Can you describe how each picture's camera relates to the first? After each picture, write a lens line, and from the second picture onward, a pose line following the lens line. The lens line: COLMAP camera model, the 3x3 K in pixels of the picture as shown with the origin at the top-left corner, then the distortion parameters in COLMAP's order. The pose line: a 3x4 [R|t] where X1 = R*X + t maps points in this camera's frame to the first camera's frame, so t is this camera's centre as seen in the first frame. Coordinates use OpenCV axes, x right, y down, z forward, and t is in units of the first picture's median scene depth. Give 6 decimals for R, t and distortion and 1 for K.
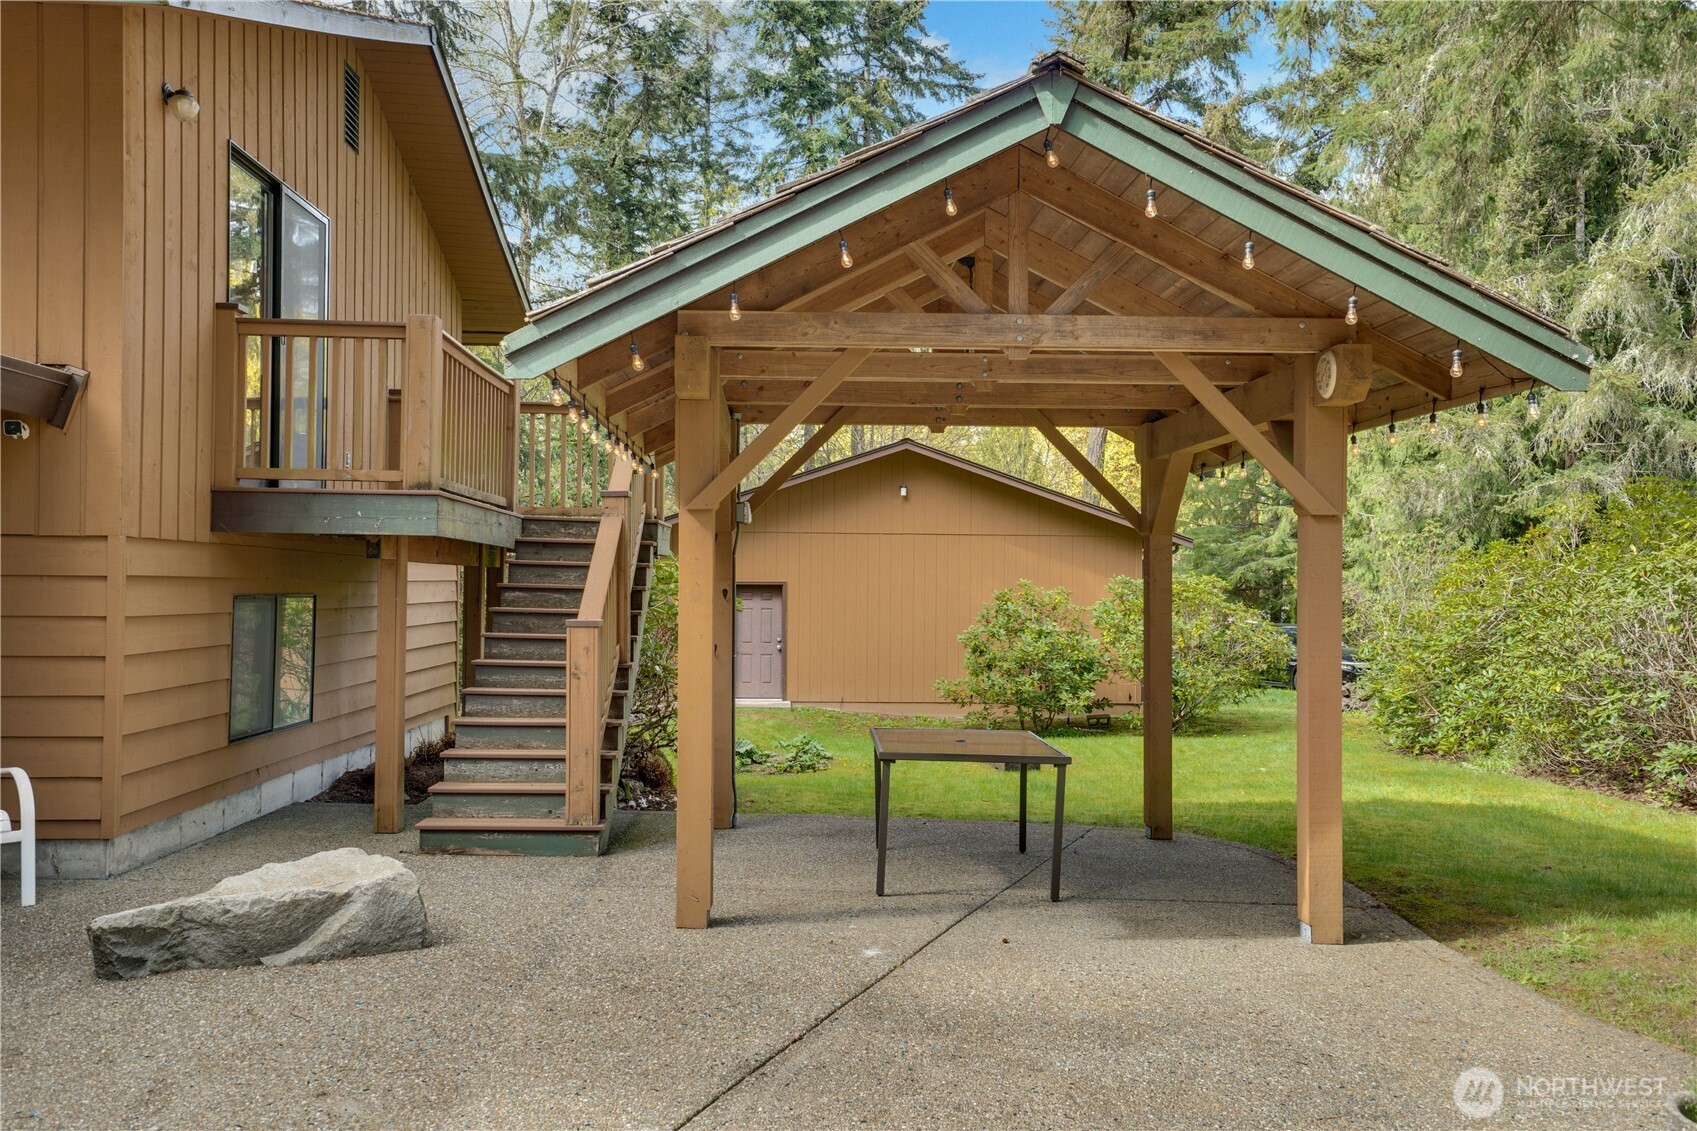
lens RADIAL K [[1464.7, 0, 848.5], [0, 1464.7, 565.5], [0, 0, 1]] dist [0.000092, 0.130716]
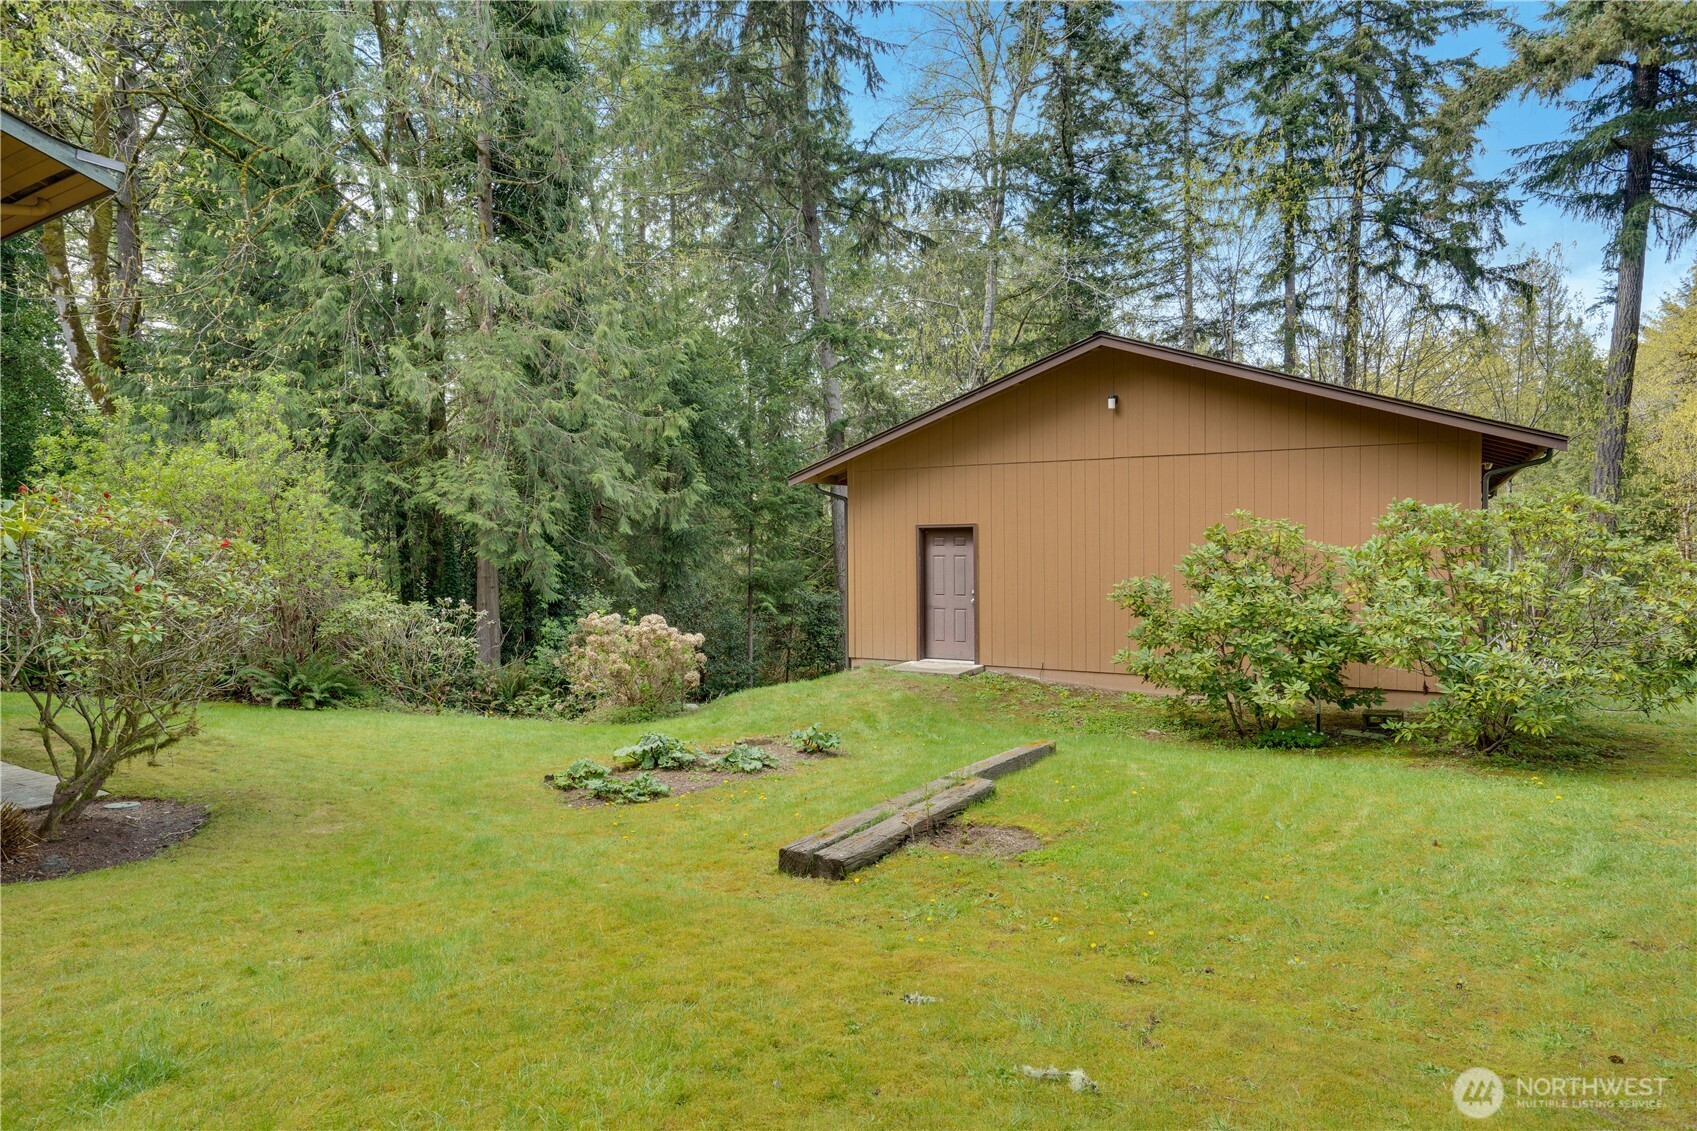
lens RADIAL K [[966.5, 0, 848.5], [0, 966.5, 565.5], [0, 0, 1]] dist [-0.019956, 0.000617]
pose [[0.814860, -0.000730, -0.579658, 0.167842], [0.019748, 0.999454, 0.026501, 0.014596], [0.579322, -0.033042, 0.814429, 0.382004]]
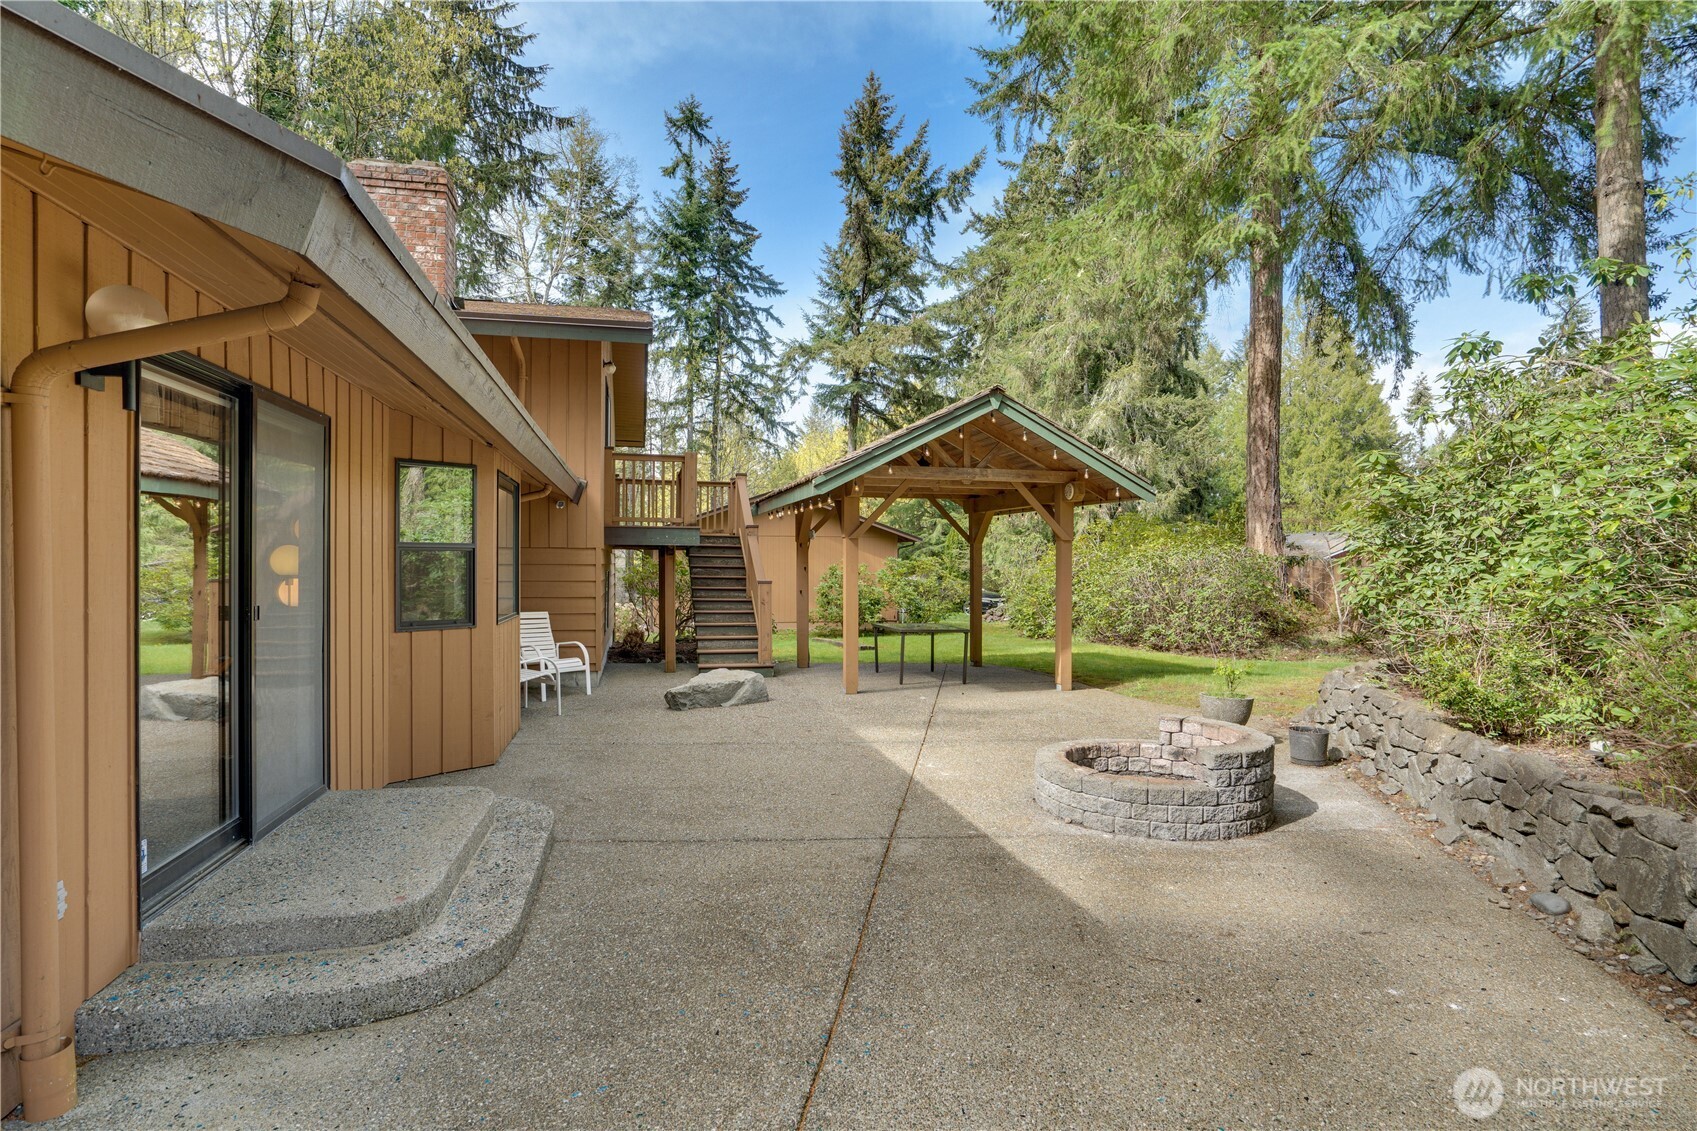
lens RADIAL K [[853.5, 0, 848.5], [0, 853.5, 565.5], [0, 0, 1]] dist [-0.054584, -0.000008]
pose [[0.978210, -0.007576, 0.207480, -0.082652], [0.003487, 0.999792, 0.020070, -0.003794], [-0.207589, -0.018909, 0.978033, -0.100145]]
